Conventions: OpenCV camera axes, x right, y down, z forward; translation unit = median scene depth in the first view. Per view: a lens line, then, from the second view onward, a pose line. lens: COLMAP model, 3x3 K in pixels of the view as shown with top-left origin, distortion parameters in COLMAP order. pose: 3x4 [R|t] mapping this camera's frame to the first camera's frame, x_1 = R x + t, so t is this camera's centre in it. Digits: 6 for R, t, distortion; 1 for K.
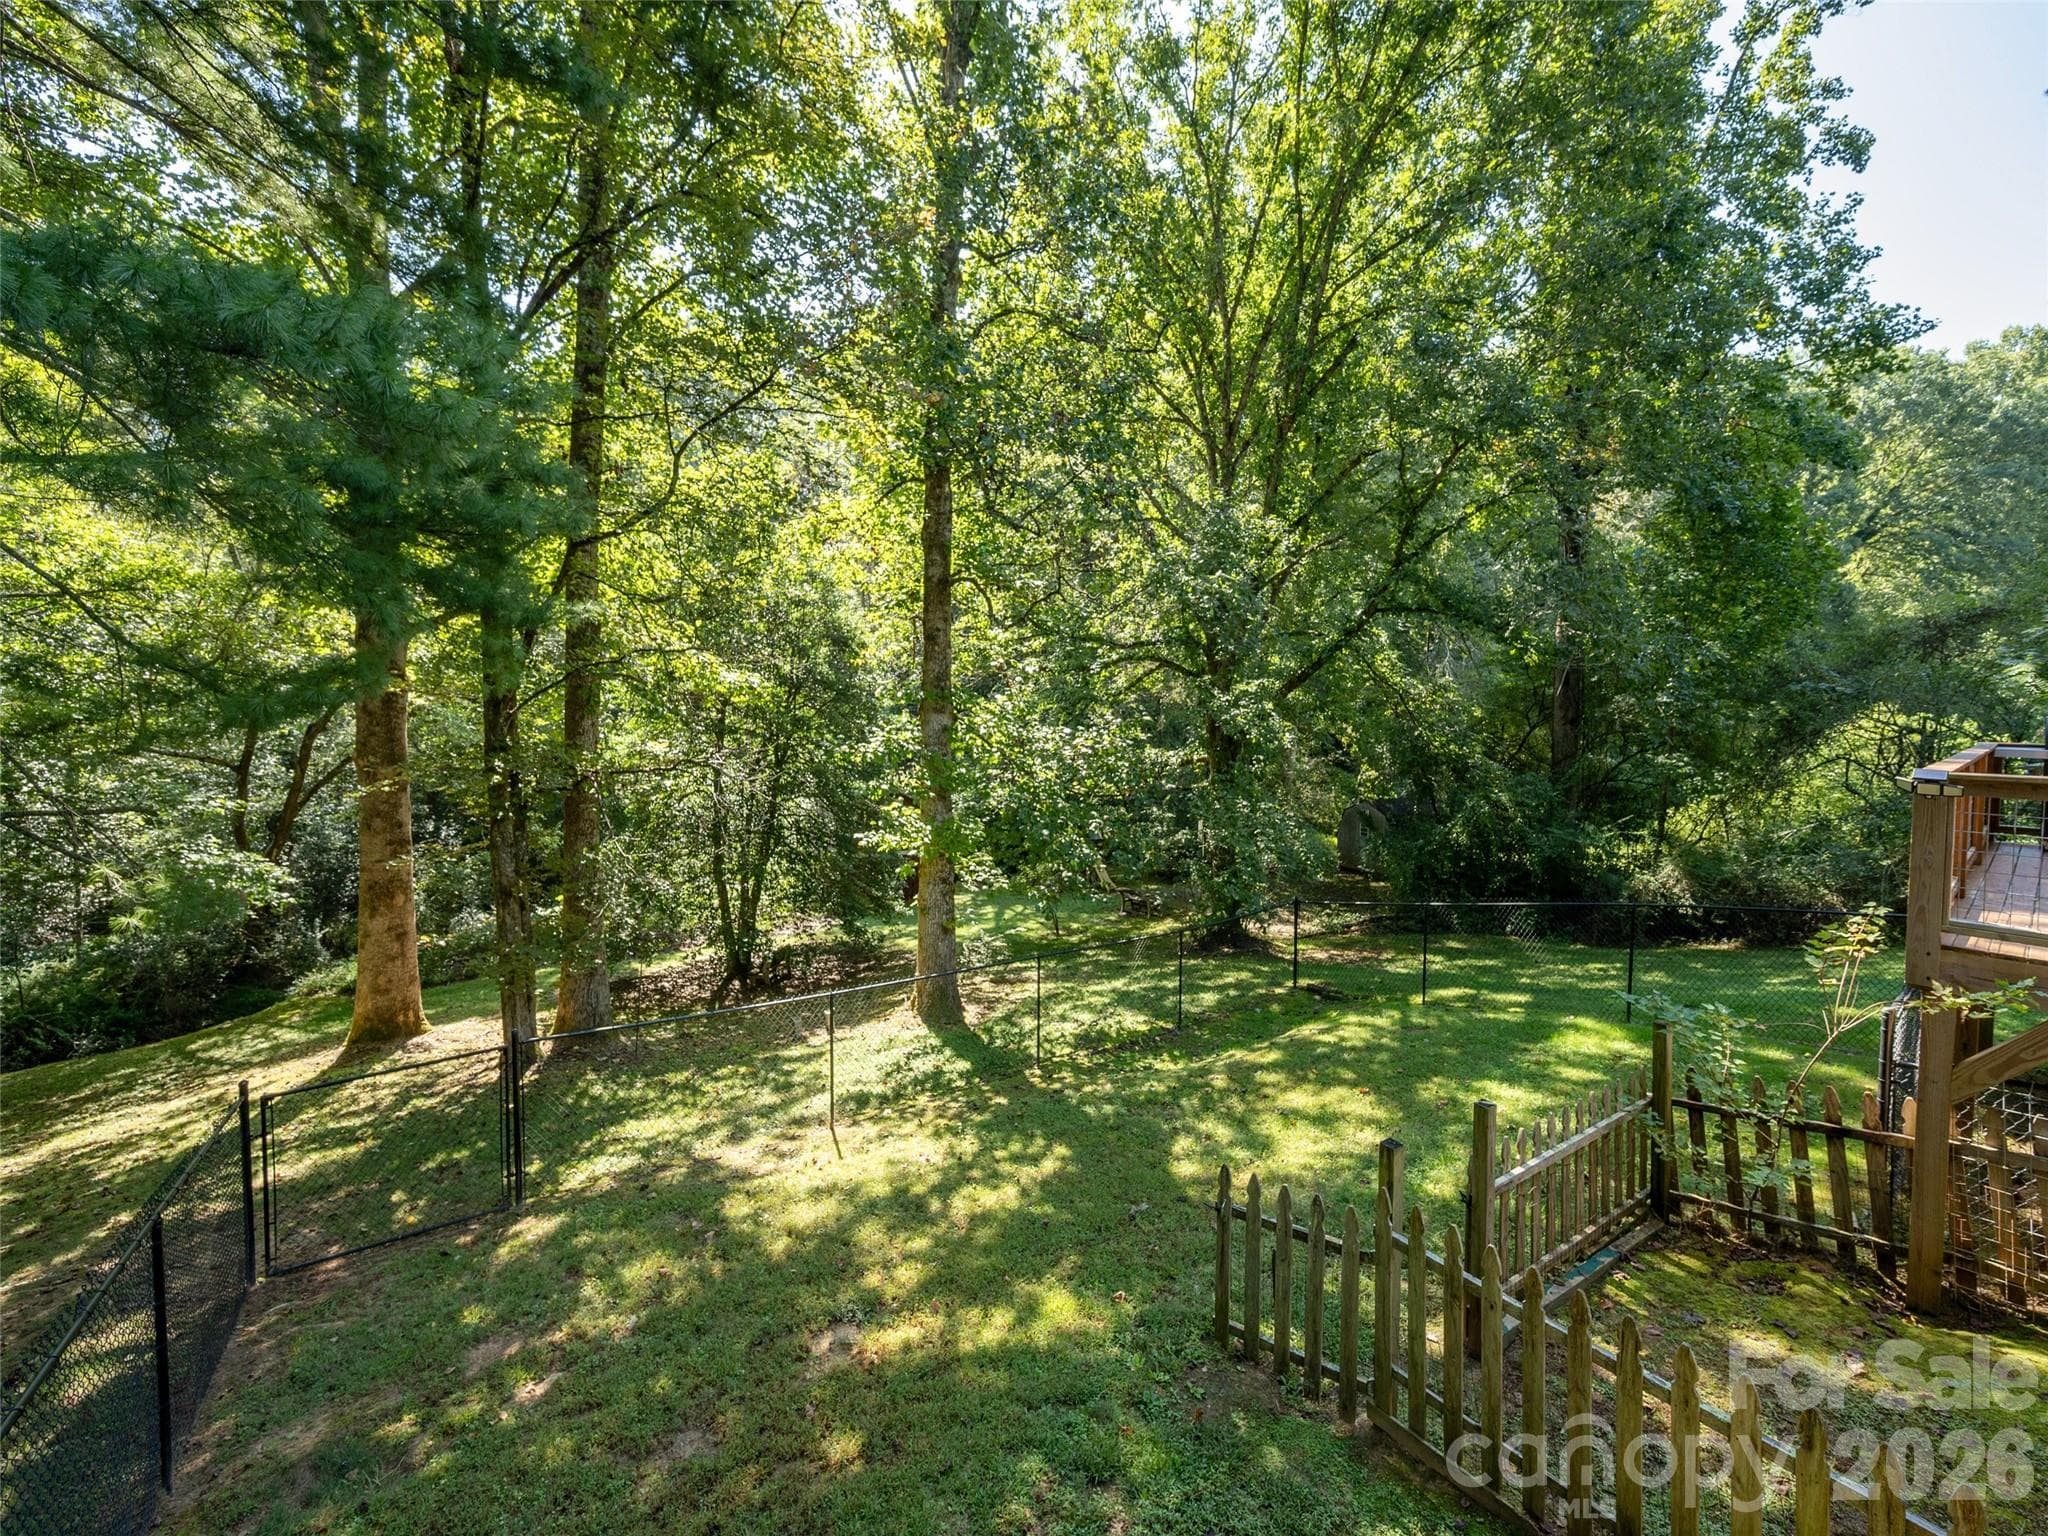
lens RADIAL K [[827.4, 0, 1032.5], [0, 827.4, 754.8], [0, 0, 1]] dist [-0.000913, -0.000131]
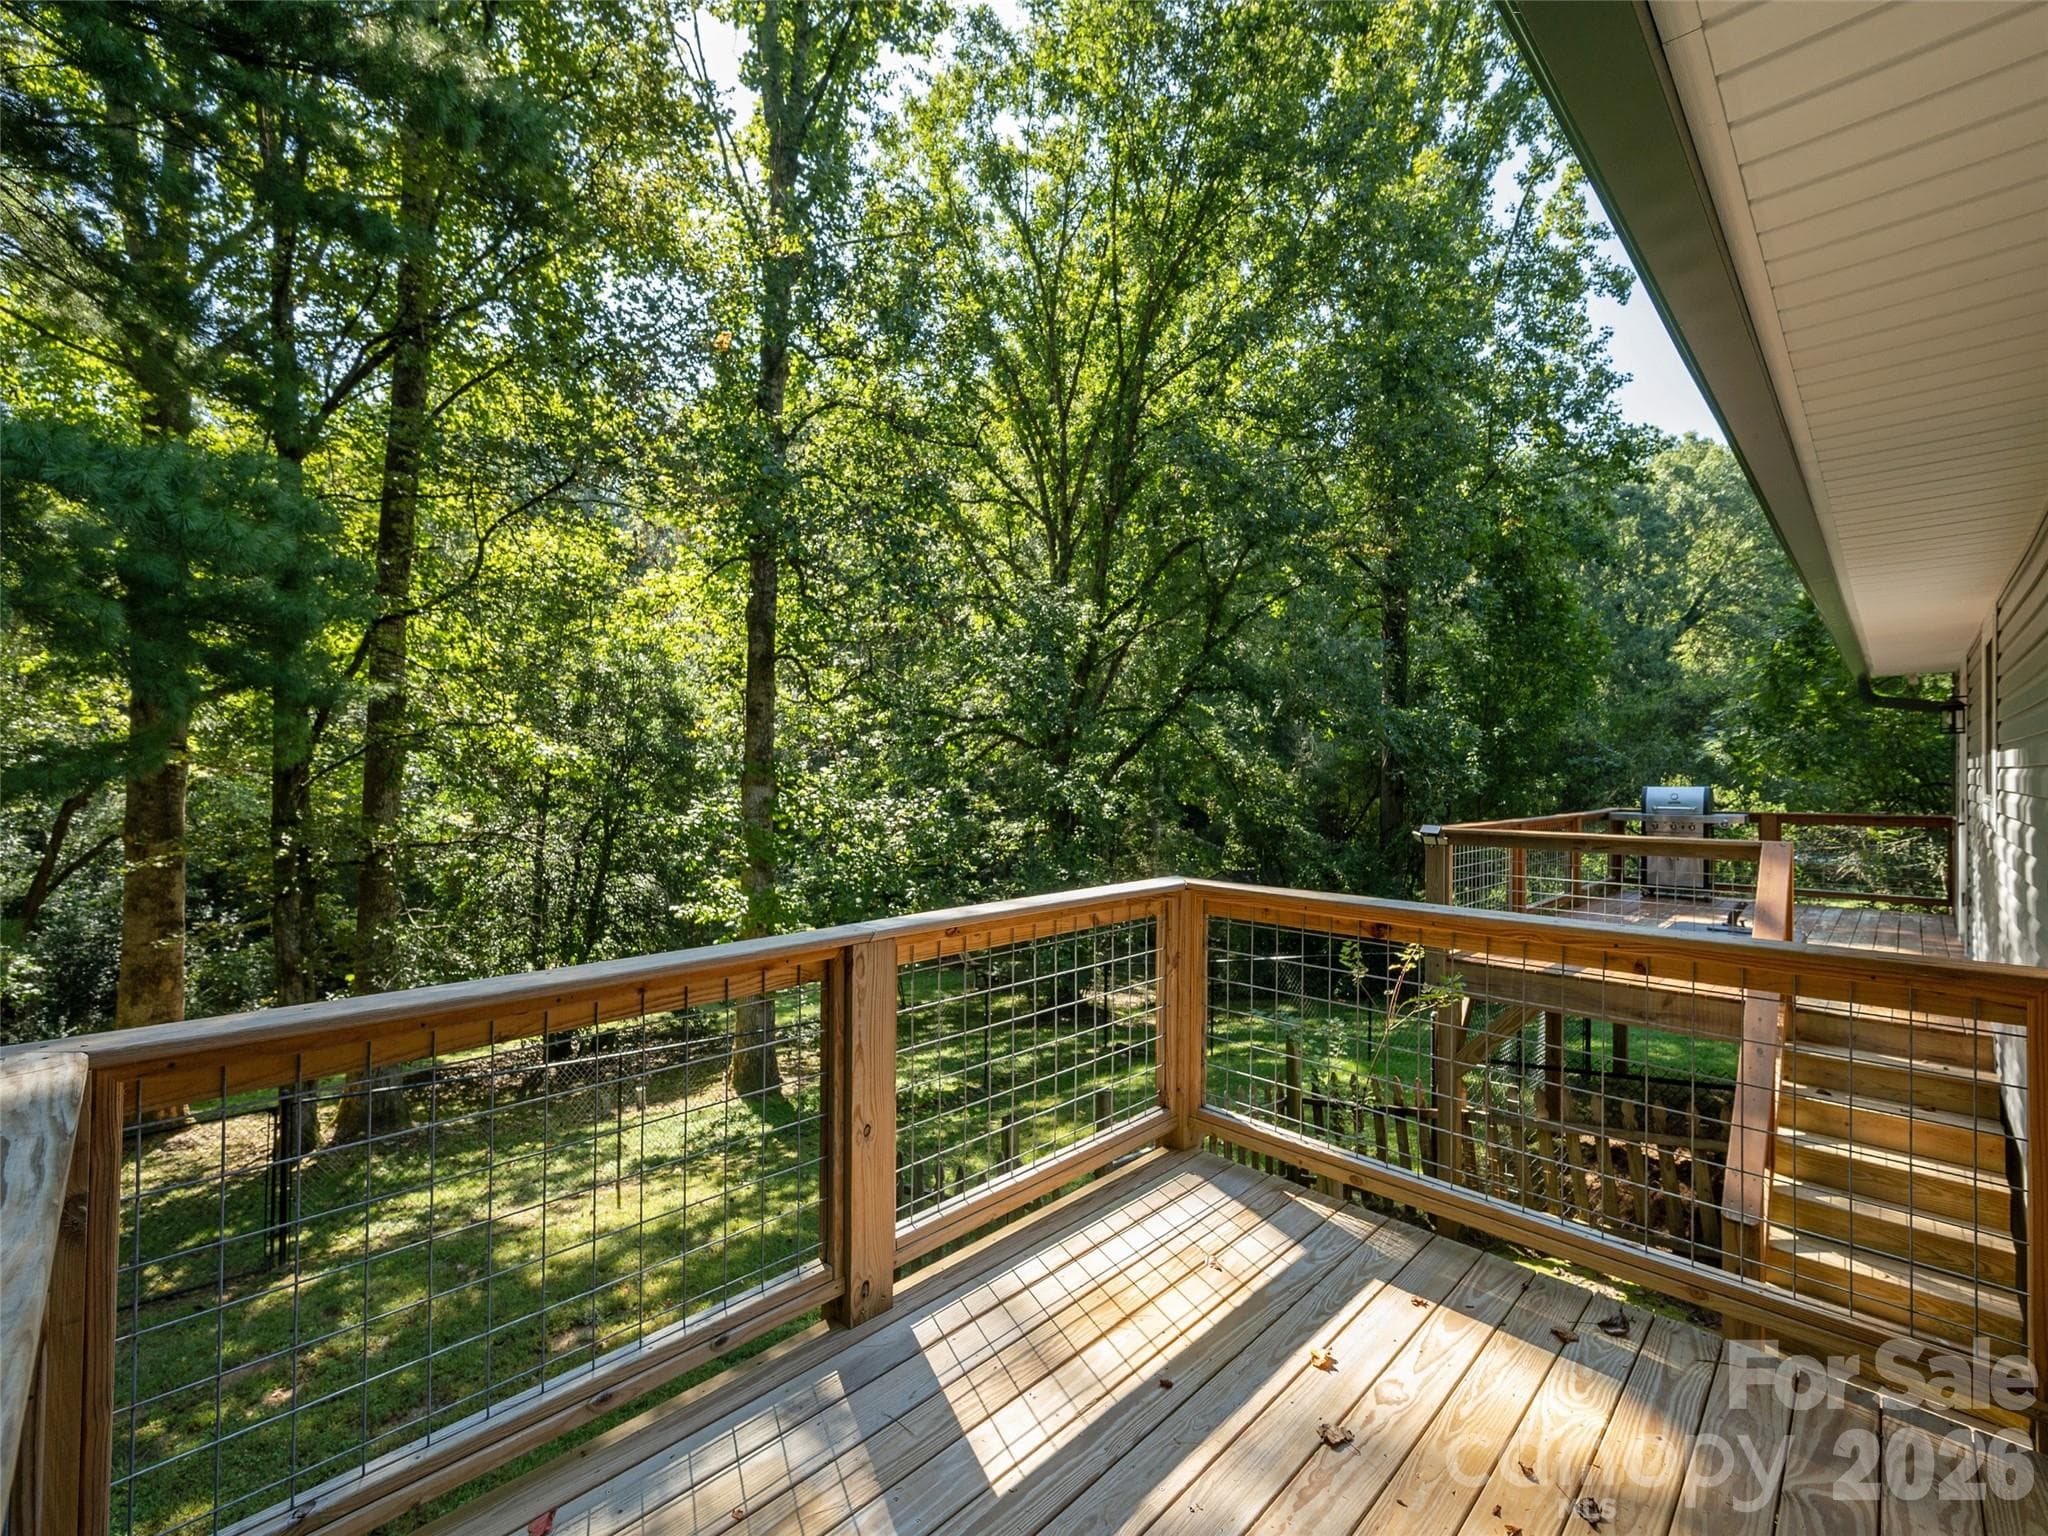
lens RADIAL K [[893.5, 0, 1025.8], [0, 893.5, 777.7], [0, 0, 1]] dist [0.006273, -0.000062]
pose [[0.994426, -0.000071, 0.105437, 0.084987], [0.006452, 0.998167, -0.060176, 0.007049], [-0.105240, 0.060521, 0.992604, -0.114646]]
